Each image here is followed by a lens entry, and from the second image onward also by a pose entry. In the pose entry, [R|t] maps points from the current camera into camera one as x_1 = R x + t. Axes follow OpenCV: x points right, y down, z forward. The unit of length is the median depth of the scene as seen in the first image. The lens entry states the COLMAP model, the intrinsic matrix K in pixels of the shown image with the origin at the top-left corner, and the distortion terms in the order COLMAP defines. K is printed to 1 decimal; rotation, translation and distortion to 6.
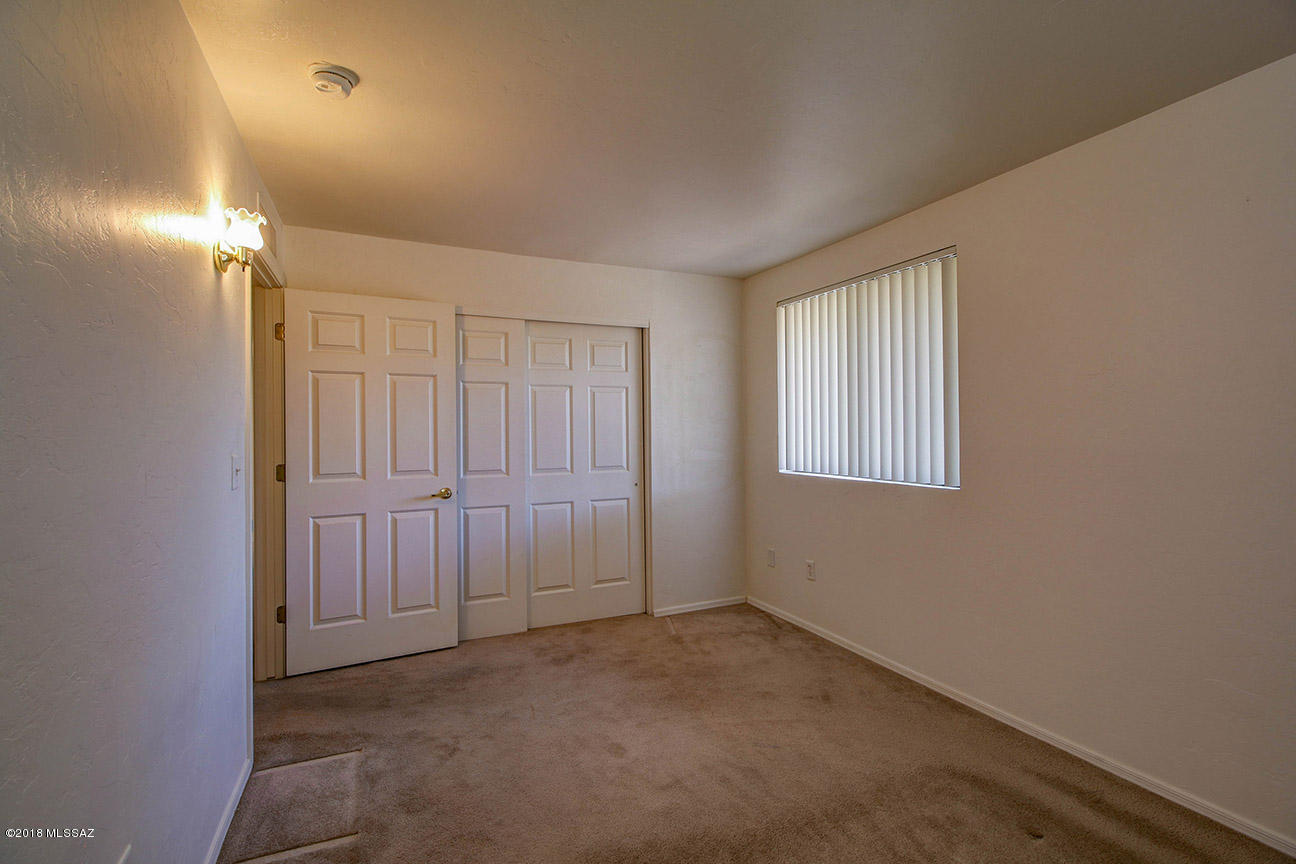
lens RADIAL K [[595.2, 0, 646.5], [0, 595.2, 426.7], [0, 0, 1]] dist [0.027688, -0.013969]
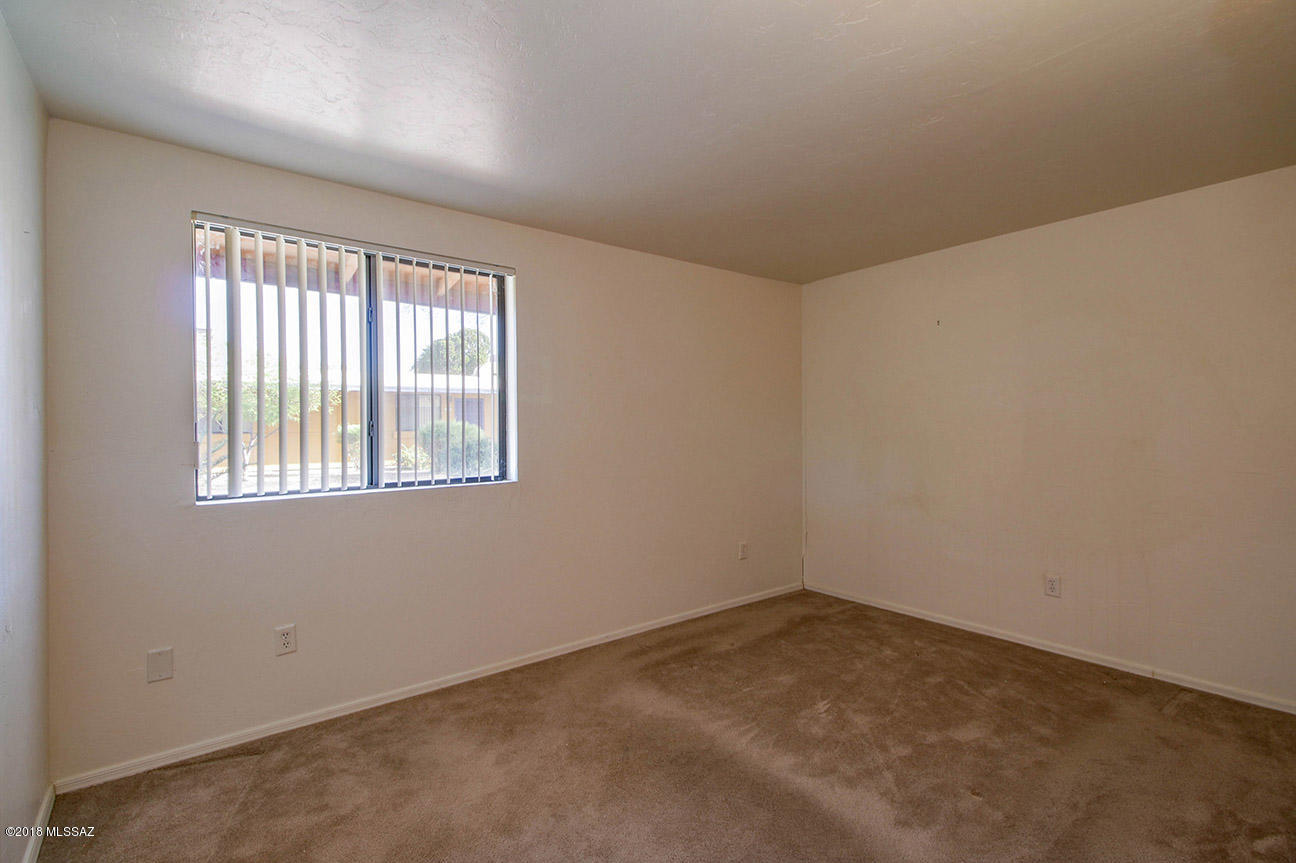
lens RADIAL K [[595.2, 0, 646.5], [0, 595.2, 426.2], [0, 0, 1]] dist [0.027688, -0.013969]
pose [[-0.239800, 0.006075, 0.970803, -0.538985], [-0.000785, 0.999979, -0.006451, 0.003601], [-0.970822, -0.002309, -0.239790, 0.859680]]
